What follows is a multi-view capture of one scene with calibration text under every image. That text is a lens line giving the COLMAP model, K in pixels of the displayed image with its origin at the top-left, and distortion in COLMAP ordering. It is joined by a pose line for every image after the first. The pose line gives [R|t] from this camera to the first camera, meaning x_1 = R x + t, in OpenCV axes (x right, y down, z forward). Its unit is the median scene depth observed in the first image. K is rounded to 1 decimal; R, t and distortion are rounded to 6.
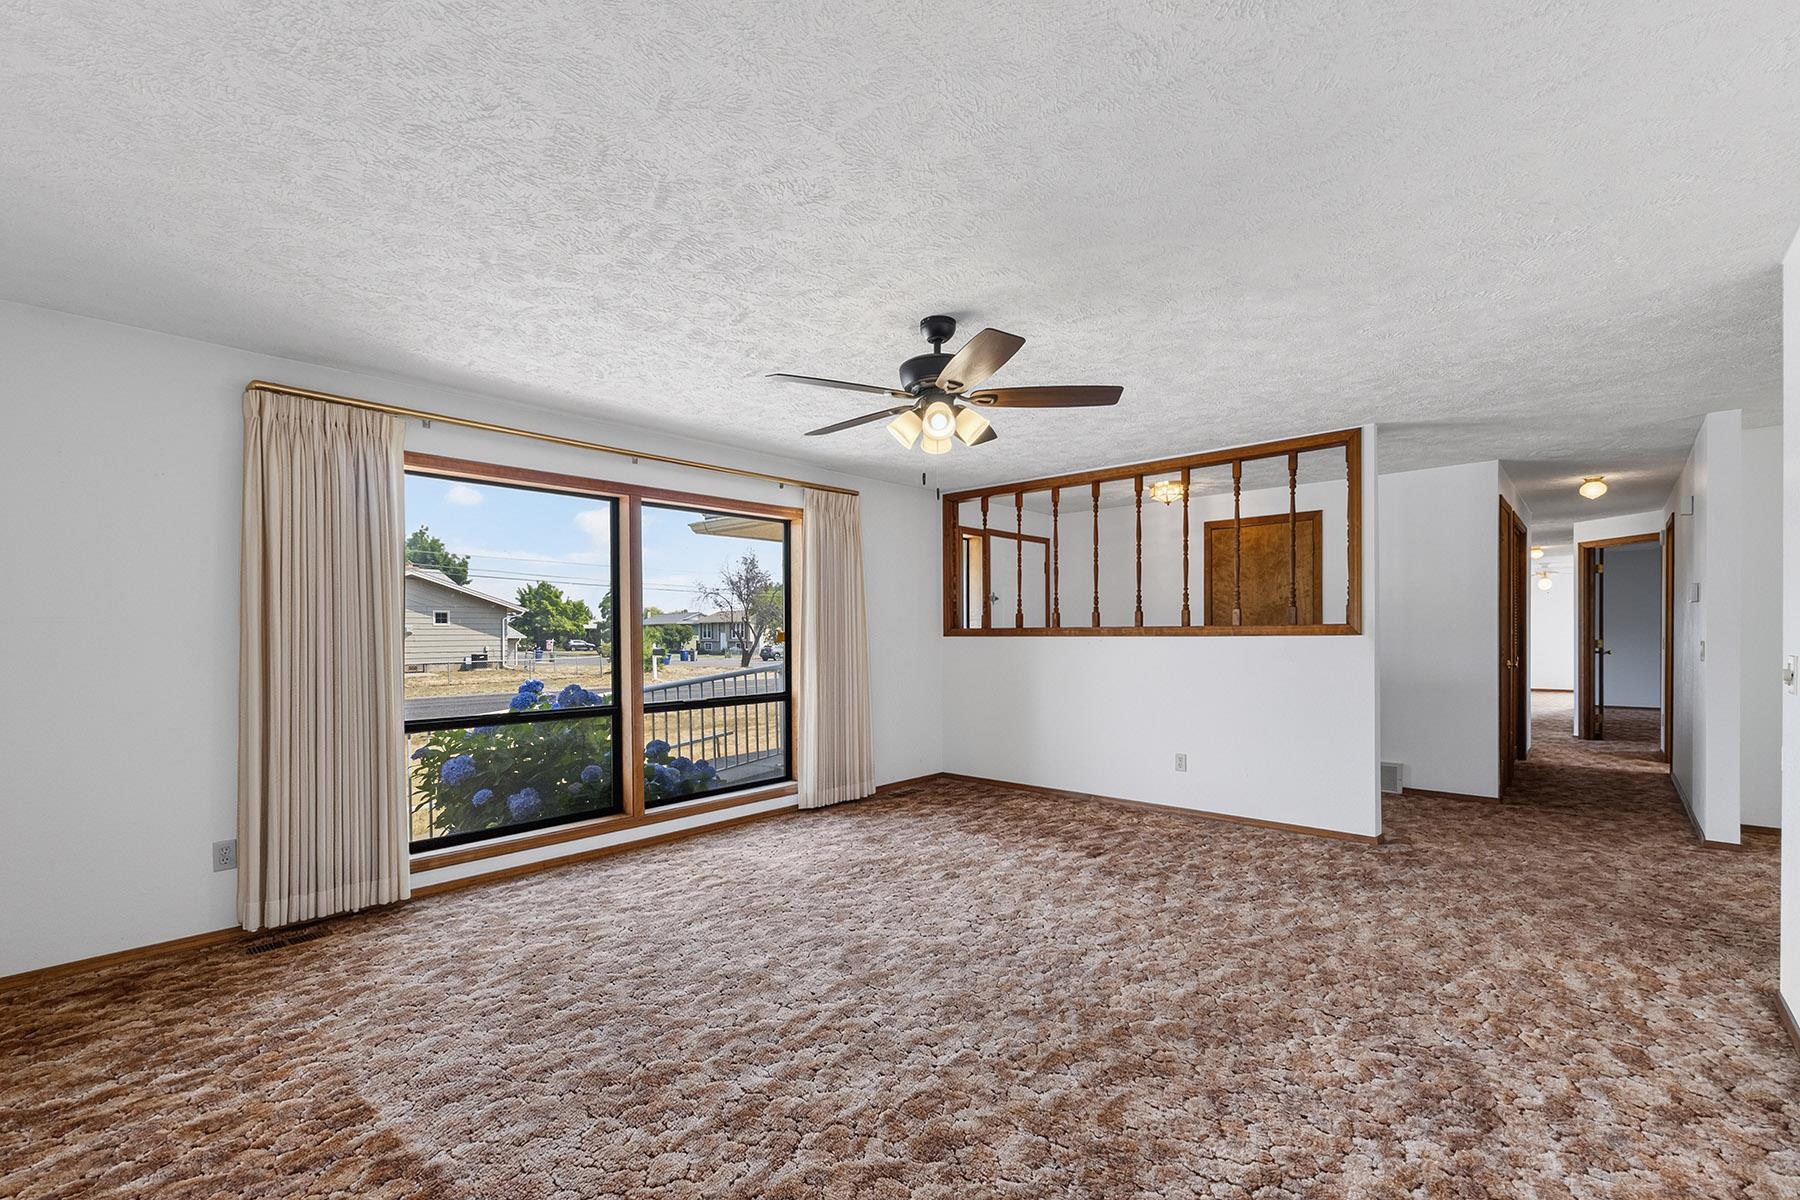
lens RADIAL K [[767.2, 0, 875.2], [0, 767.2, 638.9], [0, 0, 1]] dist [0.006616, -0.000175]
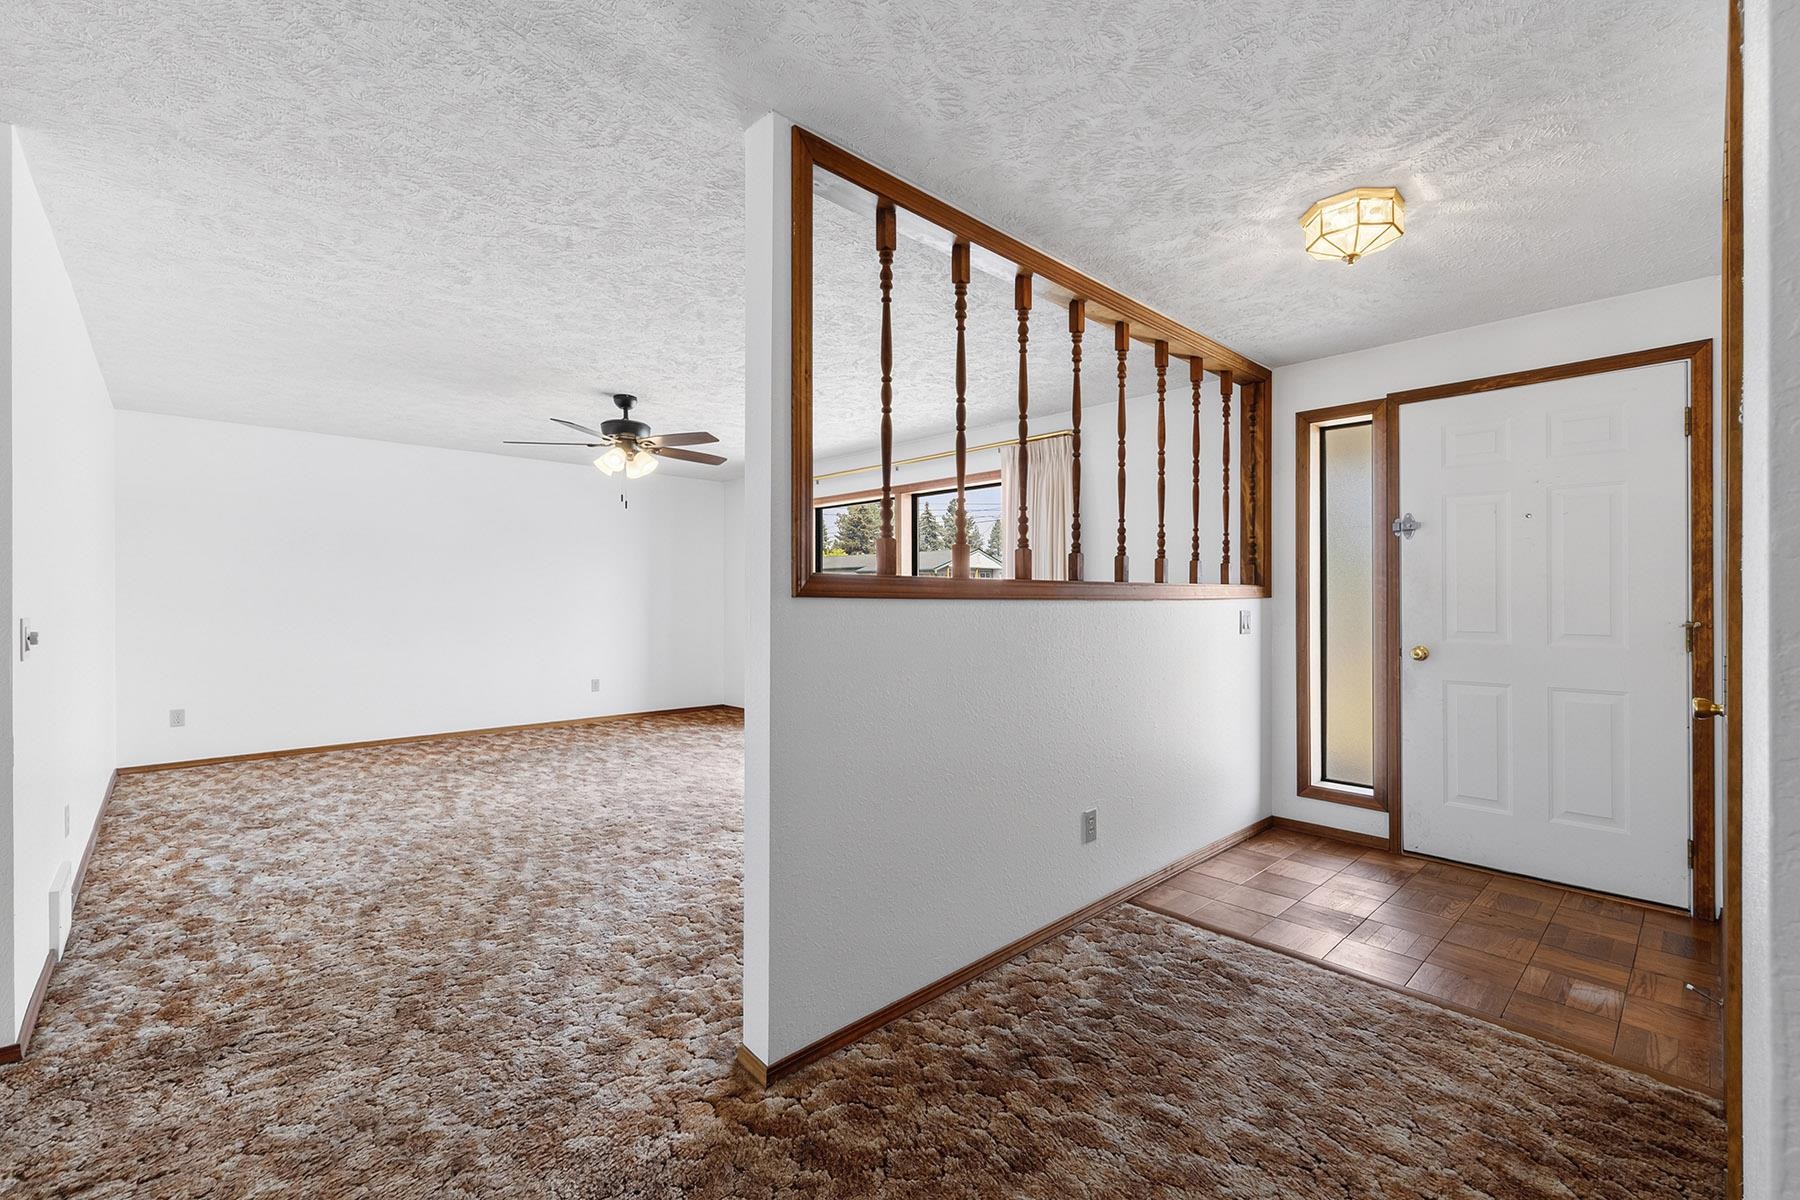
lens RADIAL K [[767.2, 0, 914.8], [0, 767.2, 602.4], [0, 0, 1]] dist [0.006616, -0.000175]
pose [[-0.042677, 0.018111, -0.998925, 1.158777], [-0.006622, 0.999809, 0.018410, -0.015041], [0.999067, 0.007400, -0.042549, 1.177418]]
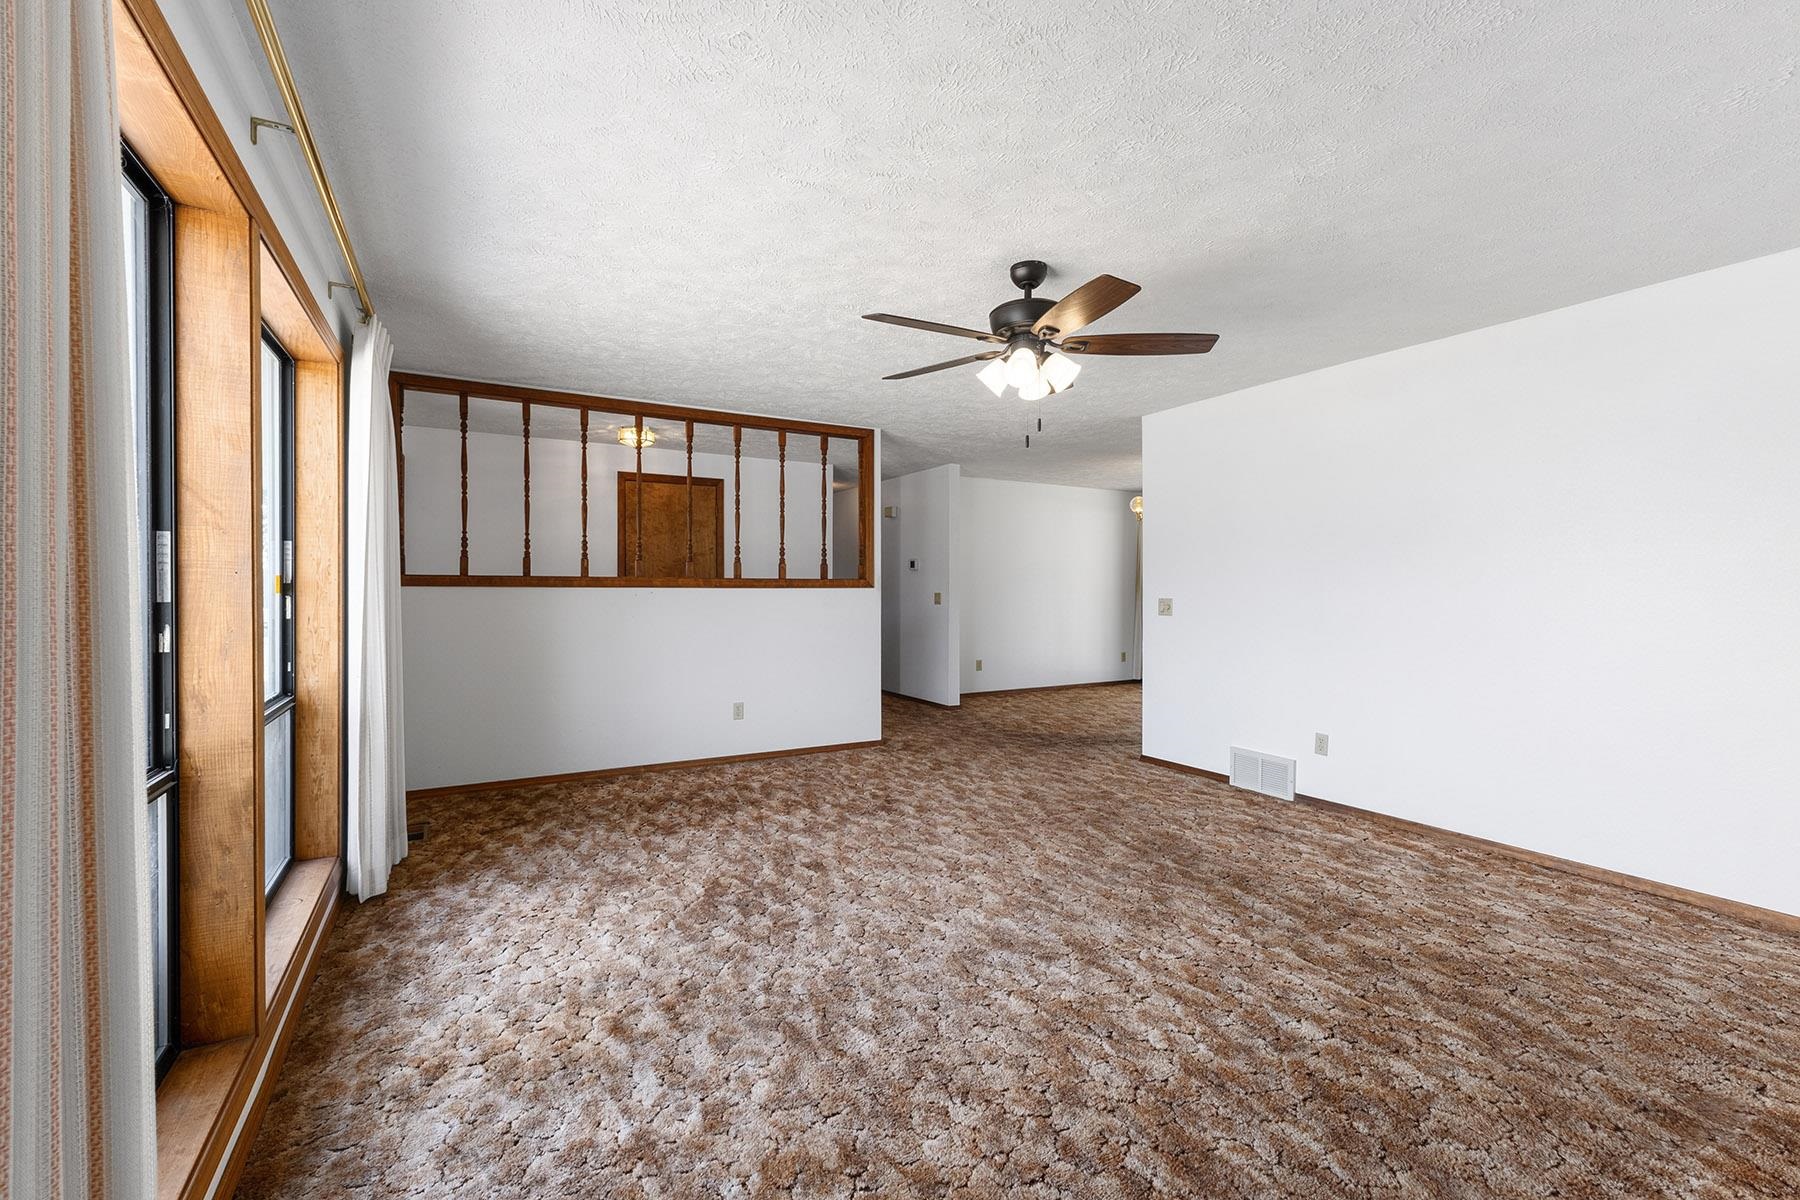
lens RADIAL K [[767.2, 0, 890.2], [0, 767.2, 589.3], [0, 0, 1]] dist [0.006616, -0.000175]
pose [[0.300929, 0.003760, 0.953639, -0.644582], [-0.000132, 0.999992, -0.003902, 0.002991], [-0.953646, 0.001049, 0.300927, 0.614480]]
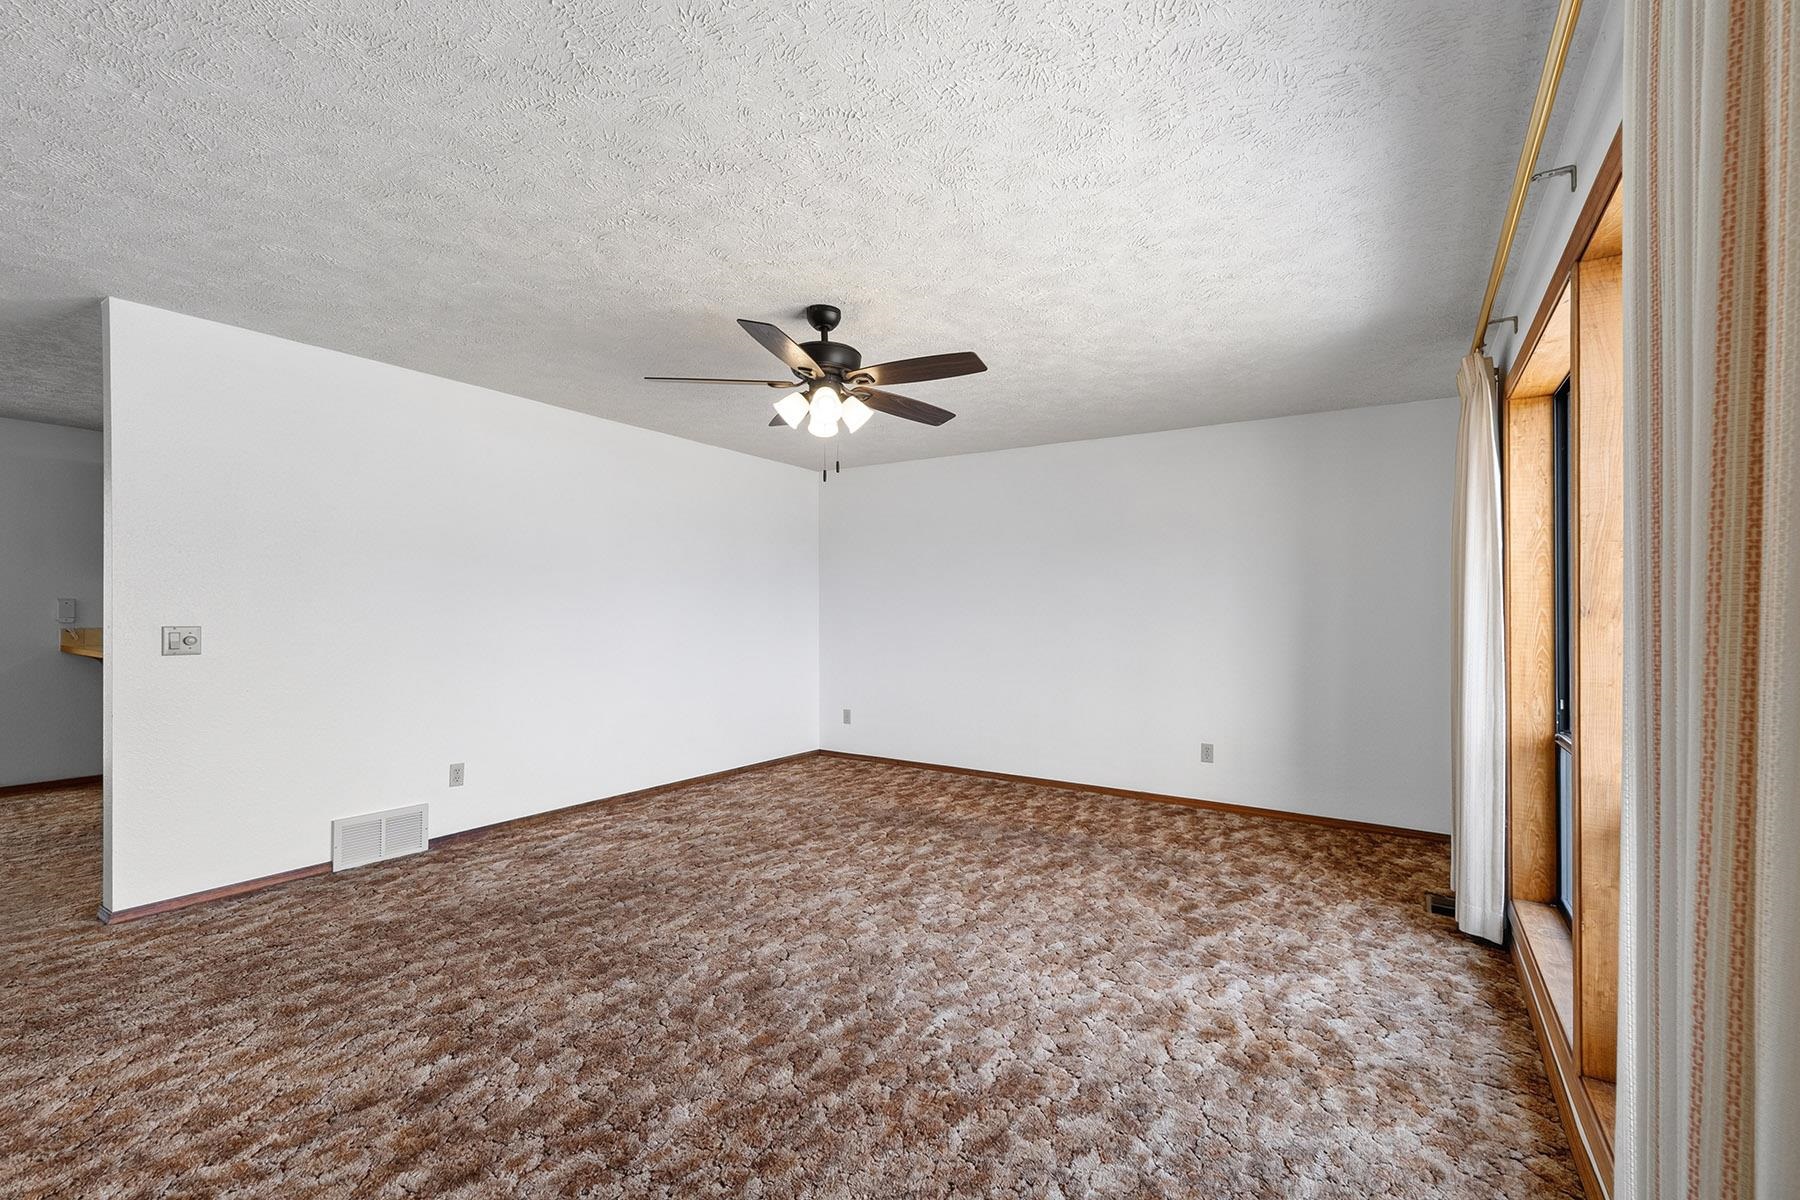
lens RADIAL K [[767.2, 0, 914.2], [0, 767.2, 613.1], [0, 0, 1]] dist [0.006616, -0.000175]
pose [[-0.981023, -0.002502, -0.193875, 0.117544], [-0.003703, 0.999976, 0.005832, -0.008588], [0.193856, 0.006440, -0.981009, 1.436078]]
